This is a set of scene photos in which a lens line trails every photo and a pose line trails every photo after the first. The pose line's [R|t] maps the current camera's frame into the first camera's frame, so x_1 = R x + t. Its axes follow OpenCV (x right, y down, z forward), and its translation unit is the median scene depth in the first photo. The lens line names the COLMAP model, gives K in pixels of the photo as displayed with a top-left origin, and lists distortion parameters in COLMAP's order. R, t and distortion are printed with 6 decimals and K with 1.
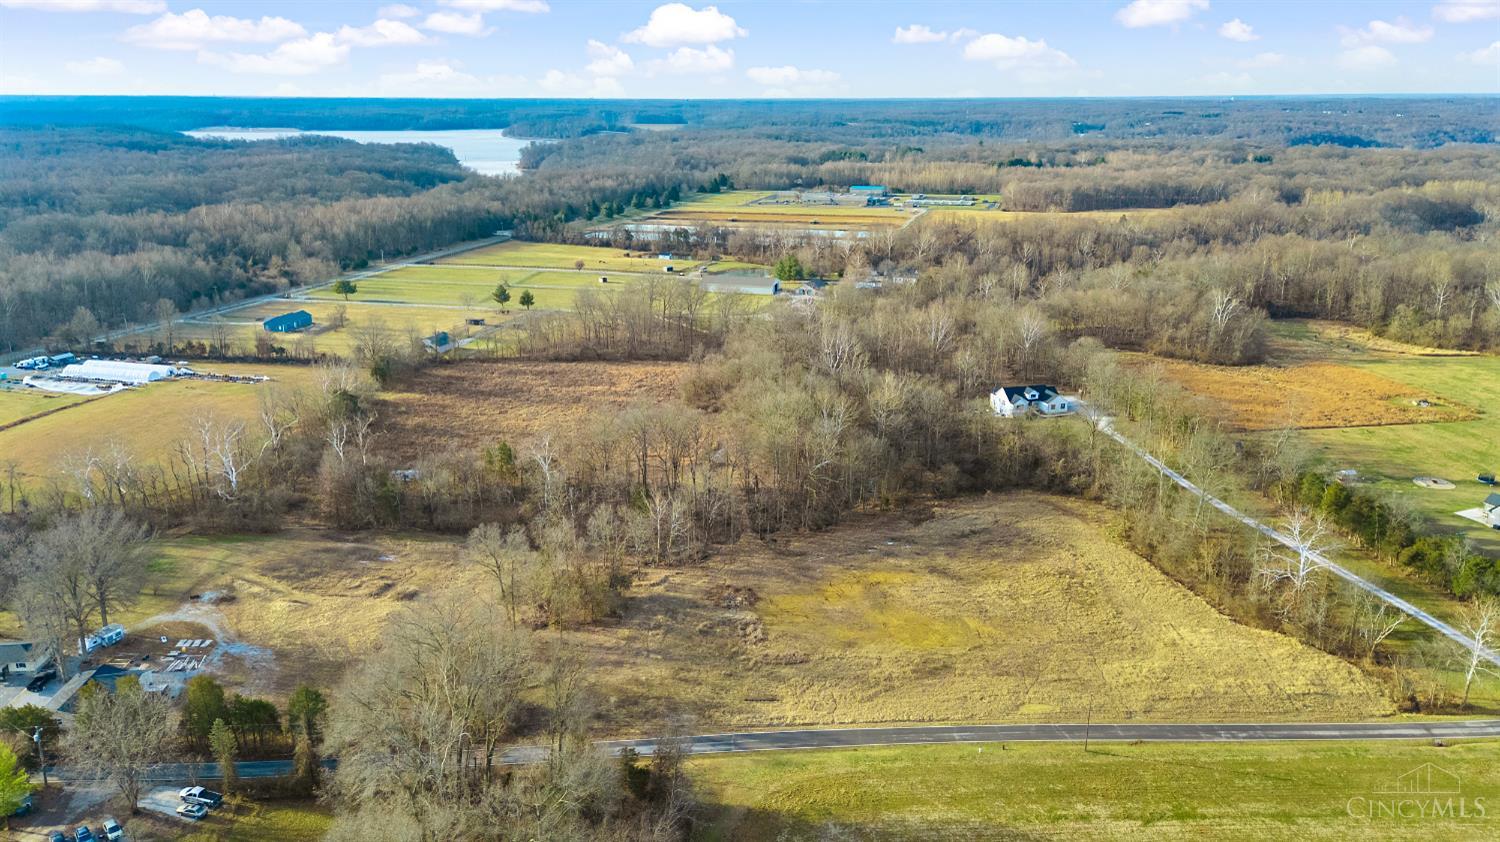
lens RADIAL K [[1071.7, 0, 750.0], [0, 1071.7, 421.0], [0, 0, 1]] dist [0.072586, -0.066800]
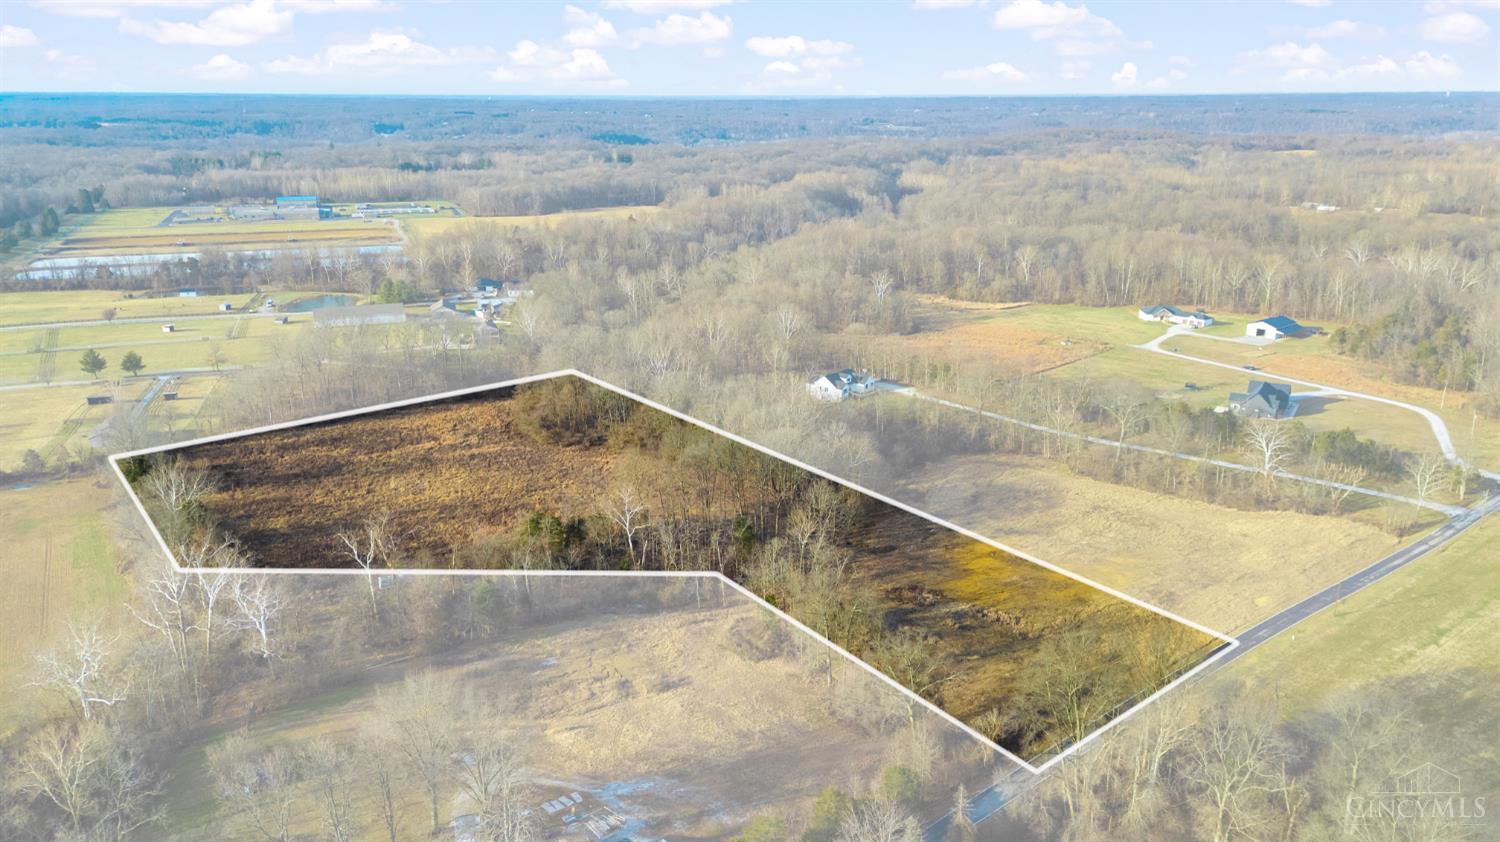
lens RADIAL K [[1116.8, 0, 741.9], [0, 1116.8, 422.4], [0, 0, 1]] dist [0.077808, -0.076981]
pose [[0.806114, -0.164893, 0.568323, -0.174024], [0.169432, 0.984499, 0.045318, -0.018257], [-0.566986, 0.059761, 0.821557, 0.047530]]
